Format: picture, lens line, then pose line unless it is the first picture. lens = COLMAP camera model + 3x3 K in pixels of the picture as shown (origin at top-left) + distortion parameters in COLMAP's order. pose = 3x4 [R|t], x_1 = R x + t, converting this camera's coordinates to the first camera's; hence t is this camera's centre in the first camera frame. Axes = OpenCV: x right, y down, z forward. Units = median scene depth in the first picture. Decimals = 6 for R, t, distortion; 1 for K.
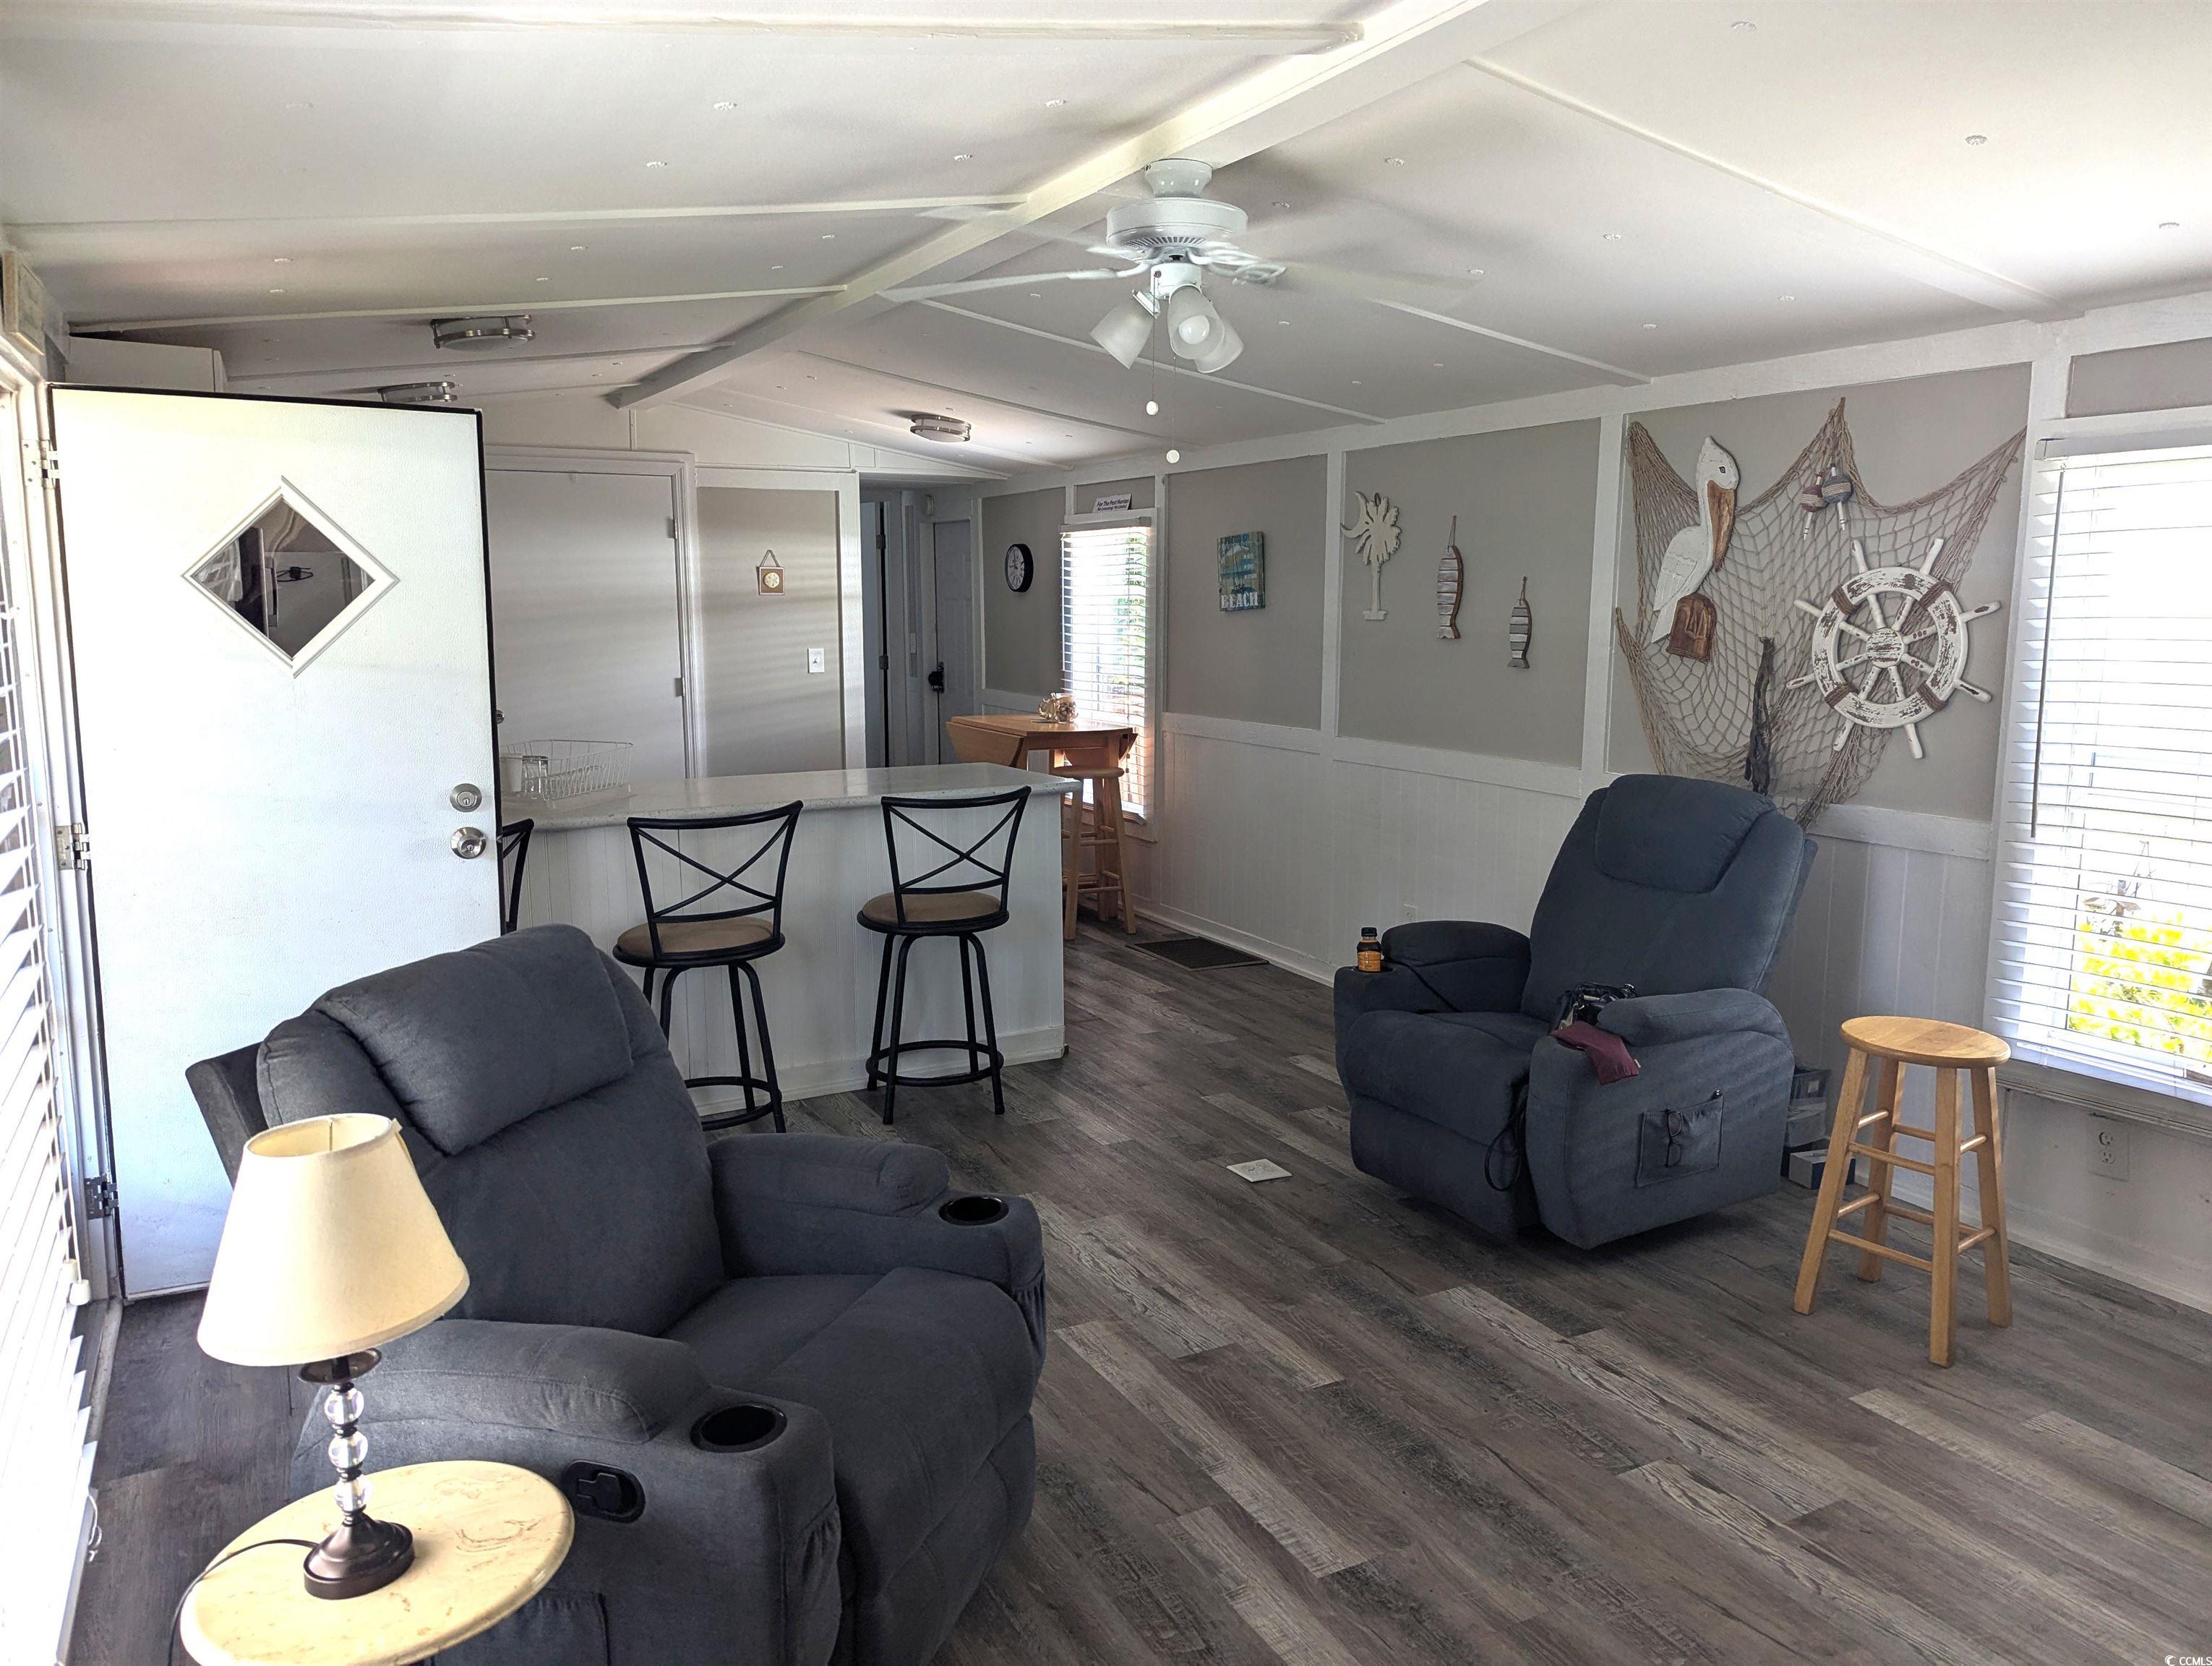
lens RADIAL K [[1583.6, 0, 1113.1], [0, 1583.6, 821.2], [0, 0, 1]] dist [0.088896, -0.059756]
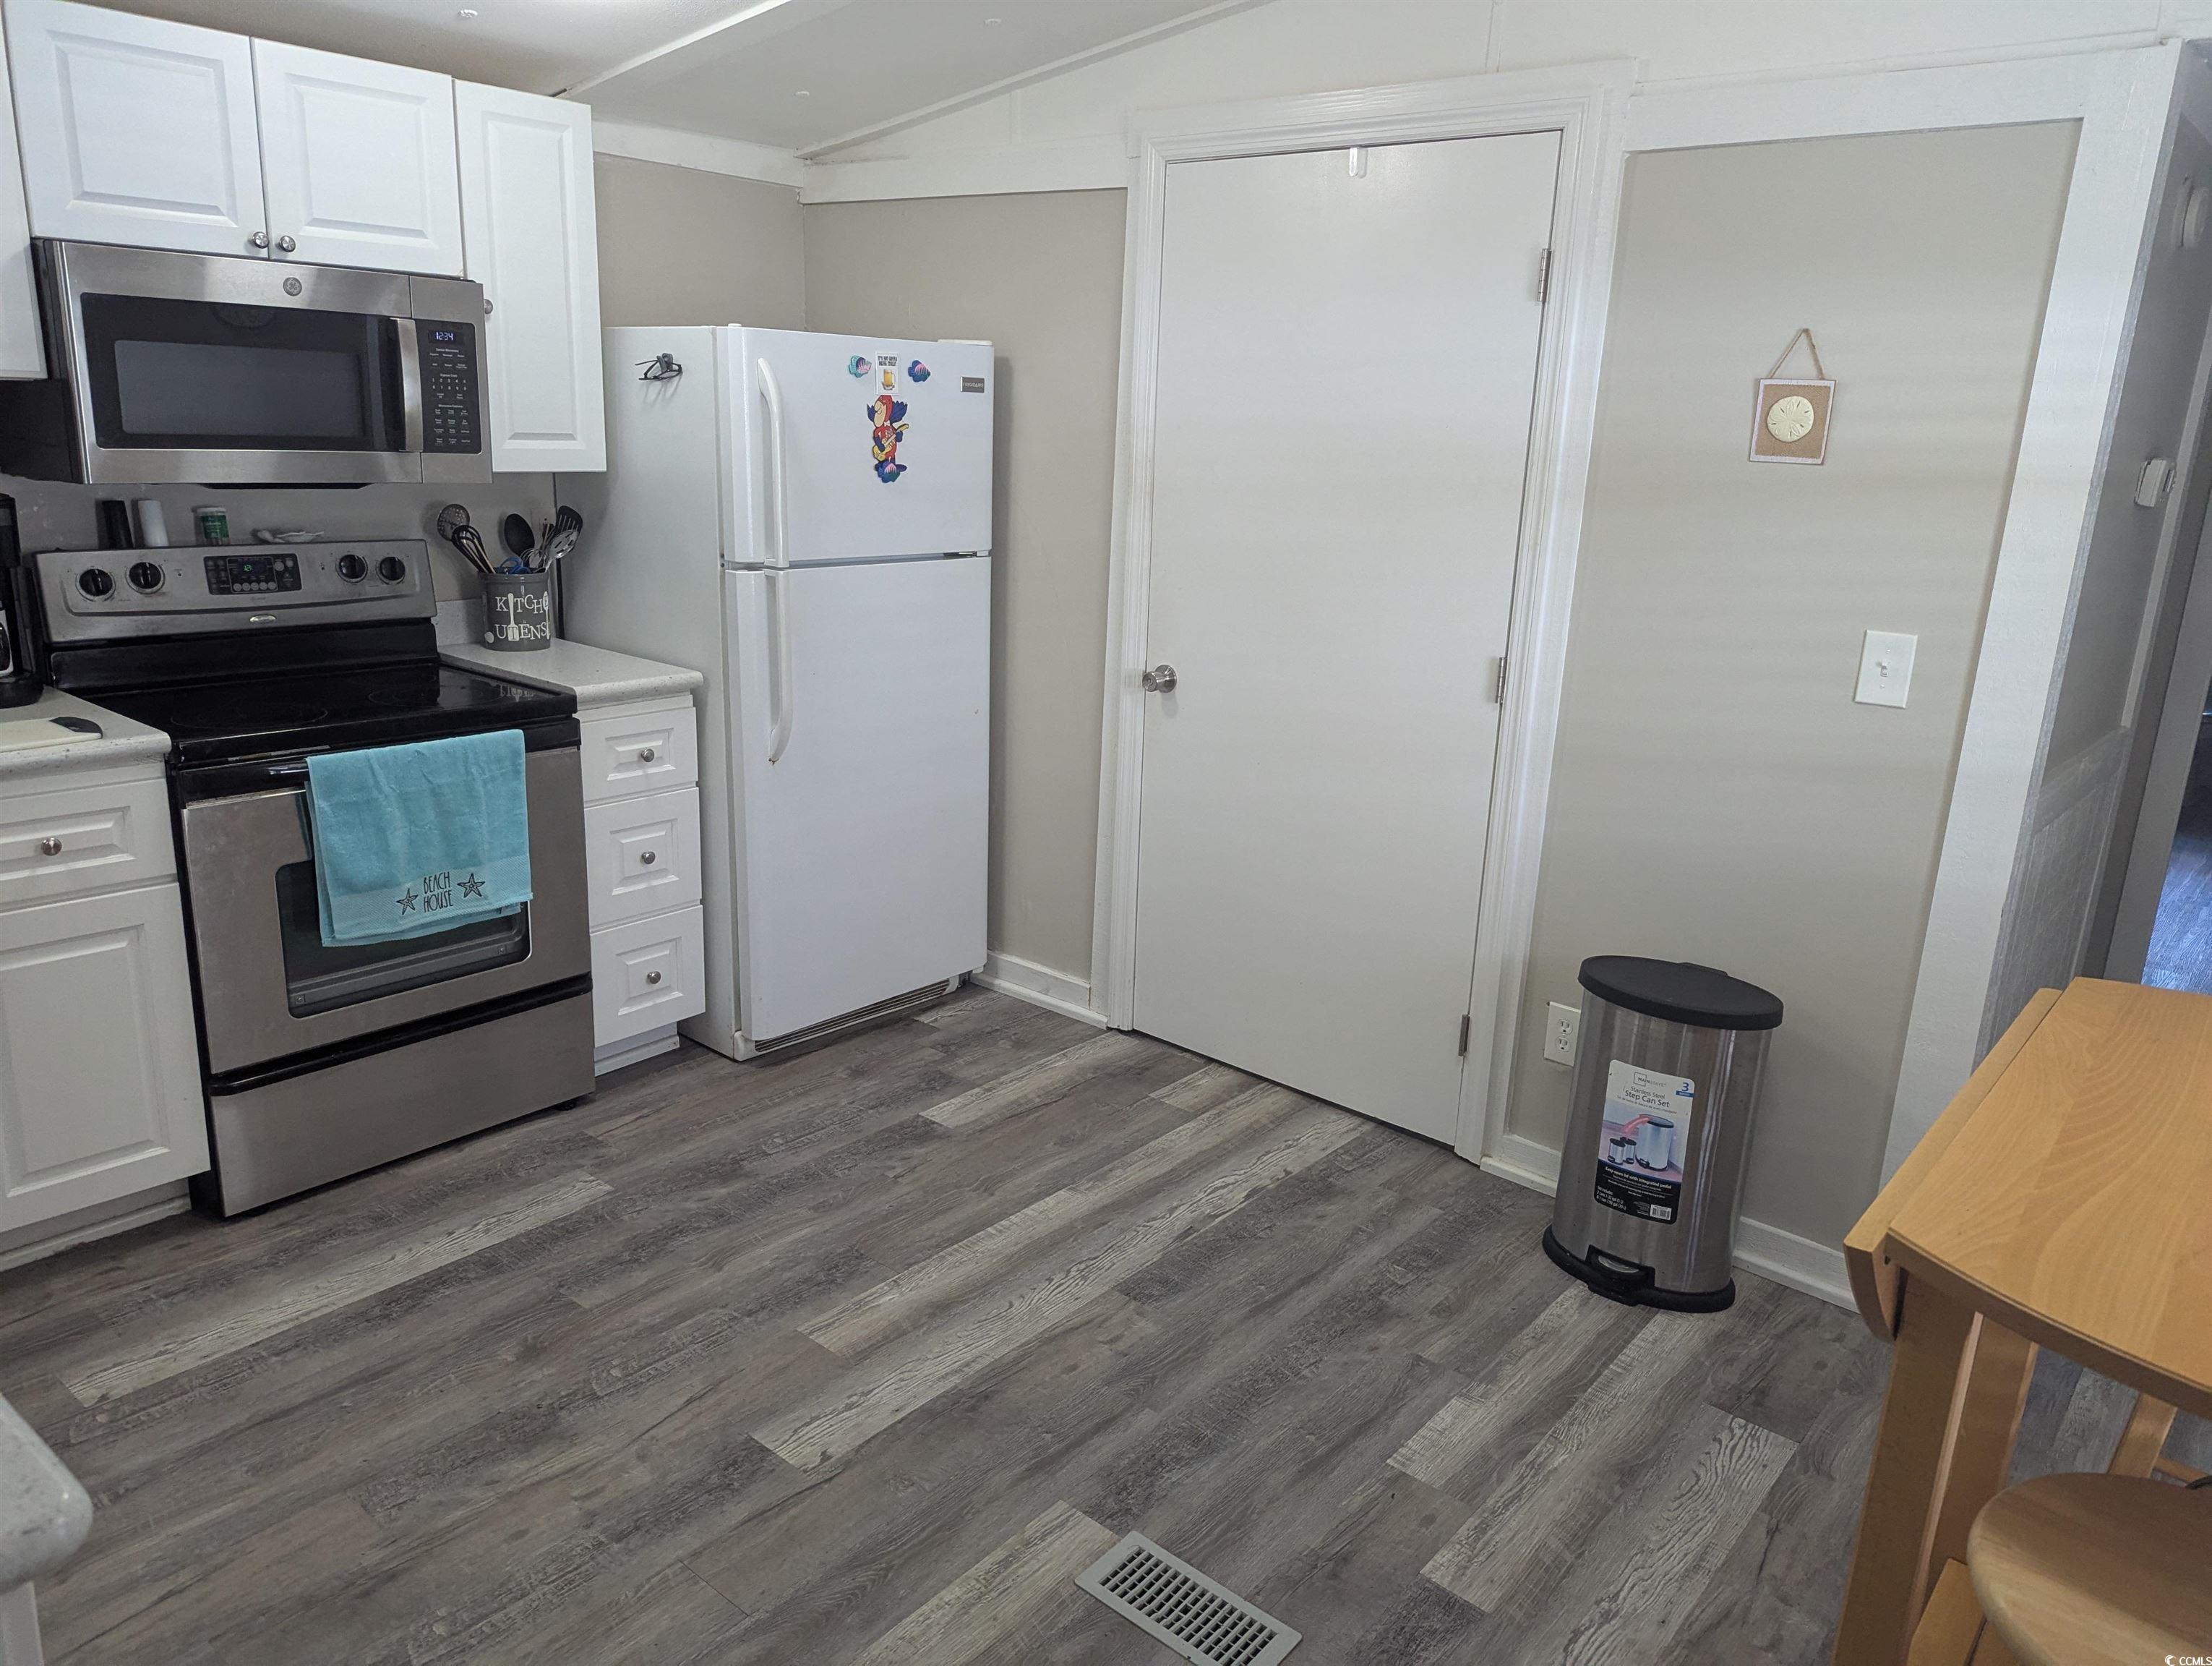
lens RADIAL K [[1583.6, 0, 1117.9], [0, 1583.6, 823.1], [0, 0, 1]] dist [0.088896, -0.059756]
pose [[0.368325, 0.253789, -0.894387, 0.135122], [-0.172028, 0.964012, 0.202701, -0.228371], [0.913643, 0.079200, 0.398728, 1.490415]]
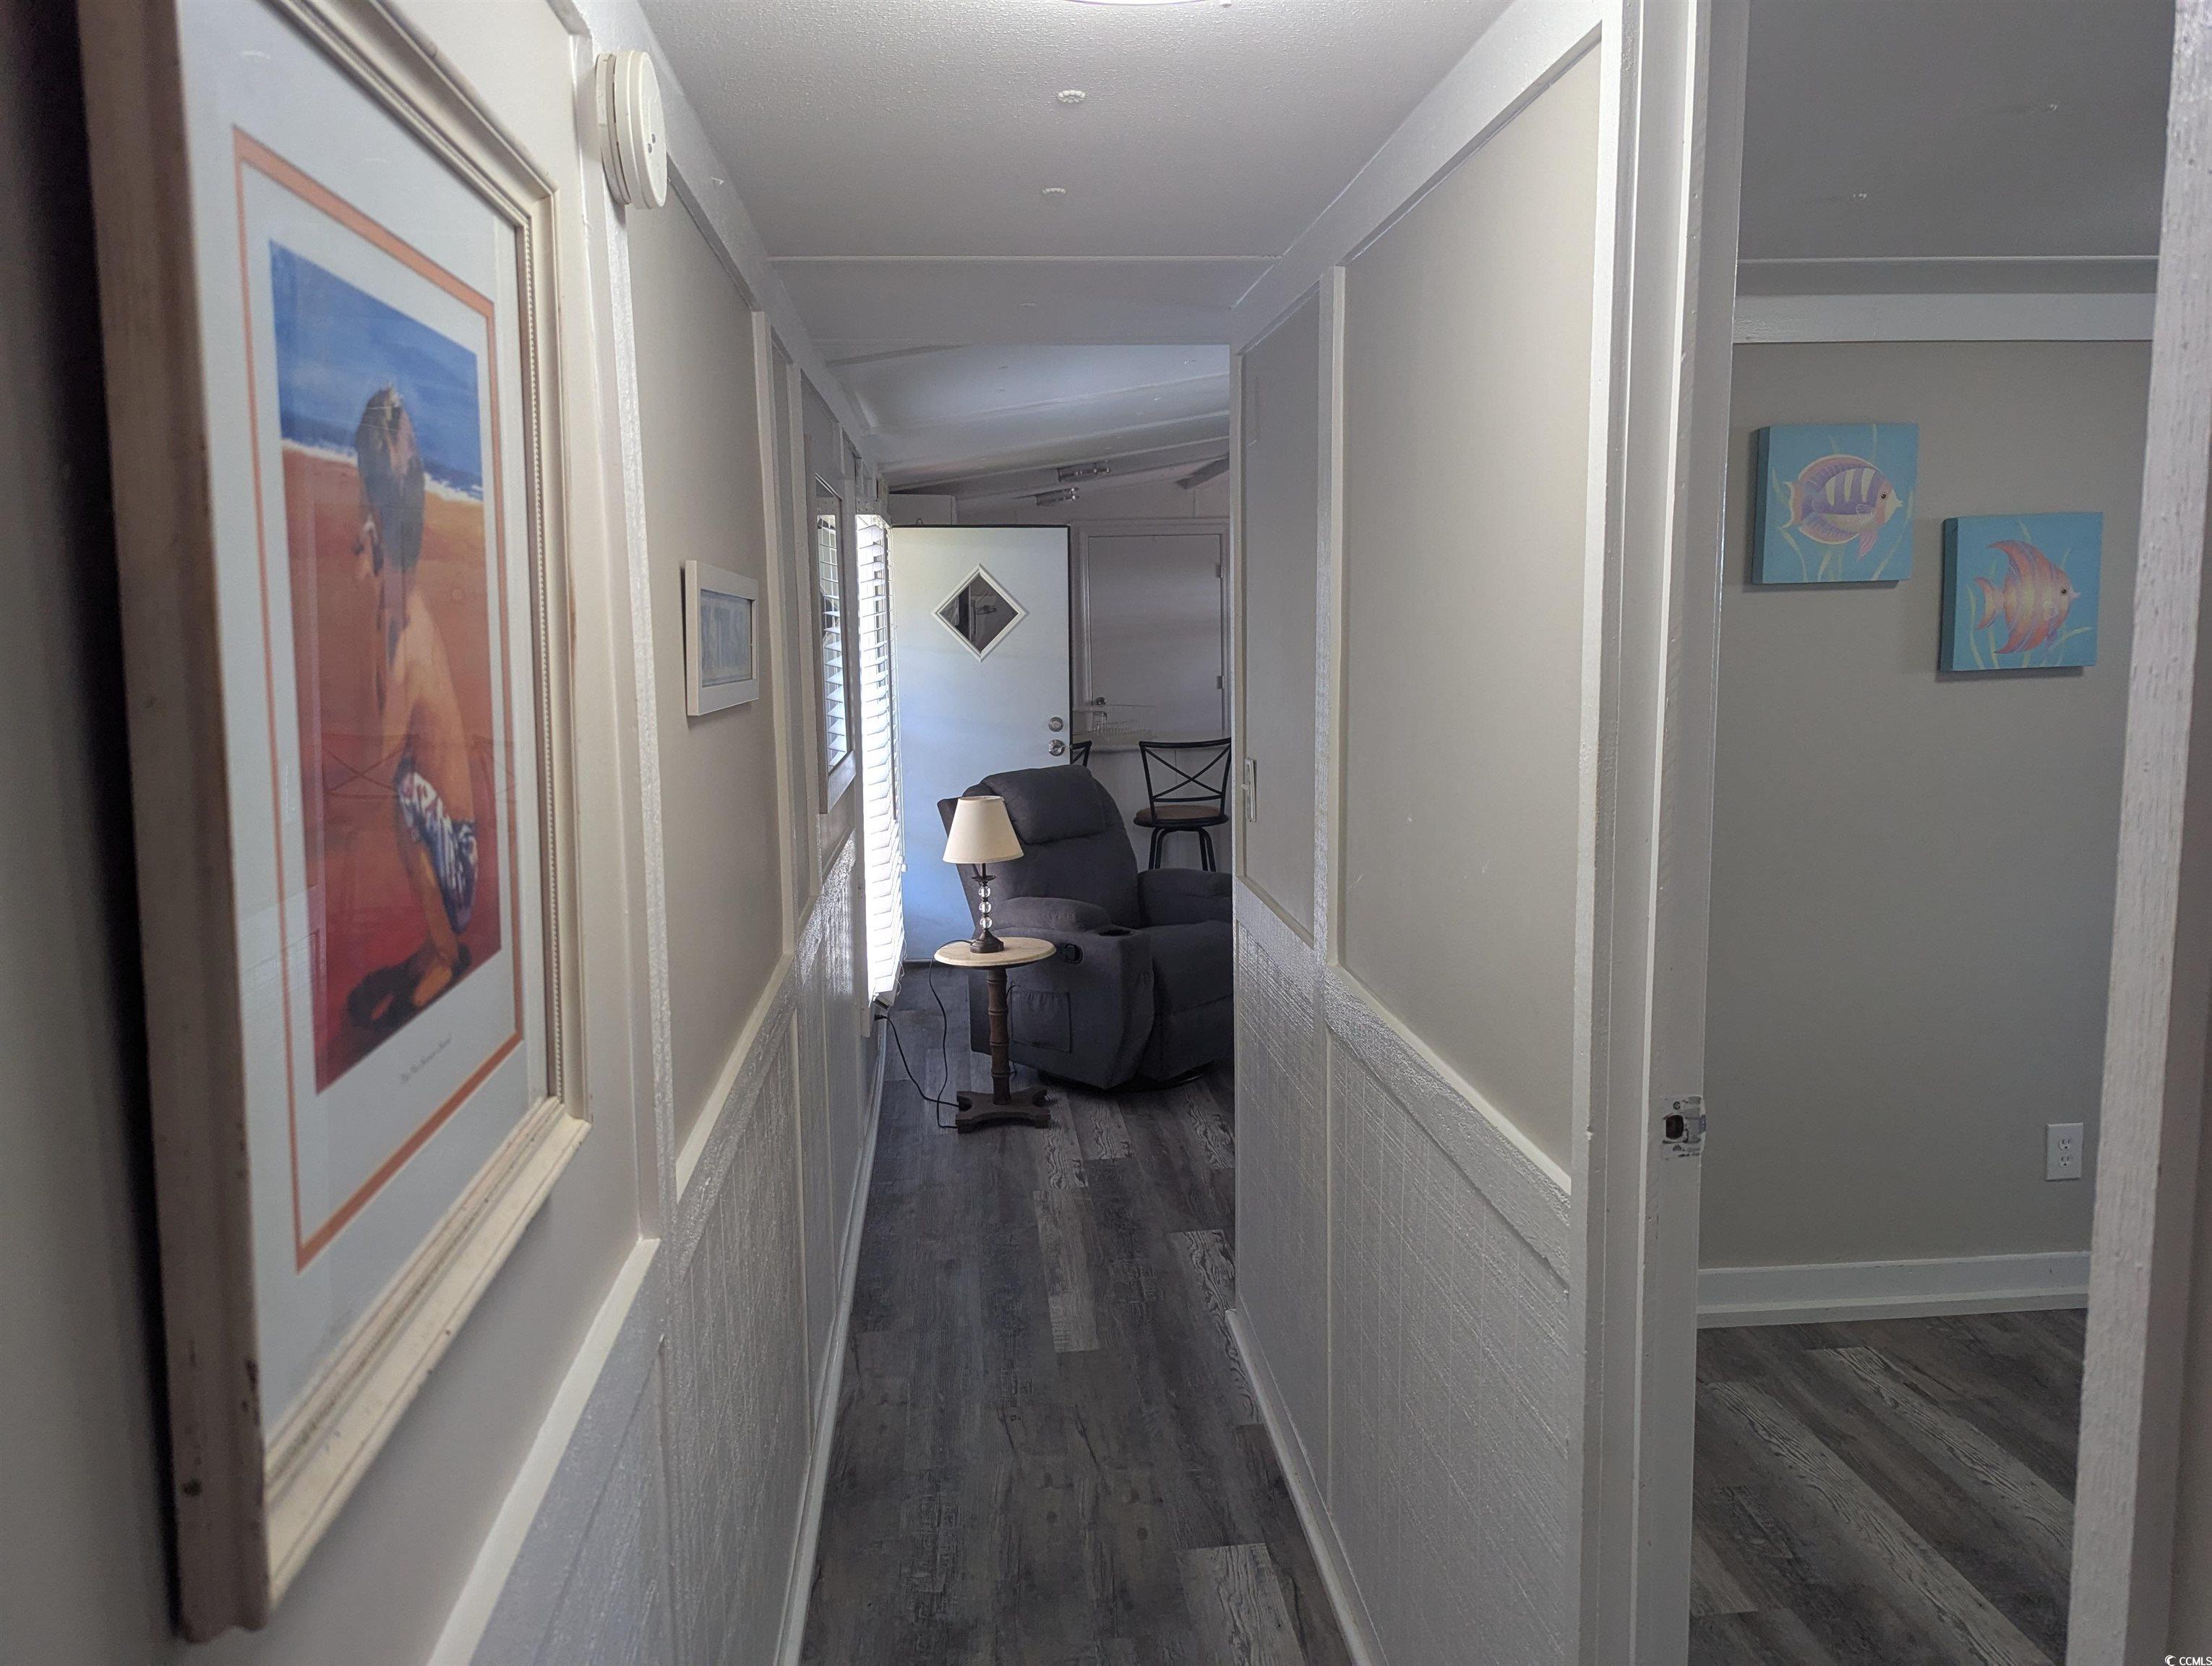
lens RADIAL K [[1583.6, 0, 1104.9], [0, 1583.6, 831.1], [0, 0, 1]] dist [0.088896, -0.059756]
pose [[0.922921, 0.034589, -0.383432, 0.354698], [-0.036751, 0.999323, 0.001689, 0.098887], [0.383230, 0.012532, 0.923568, -0.676288]]
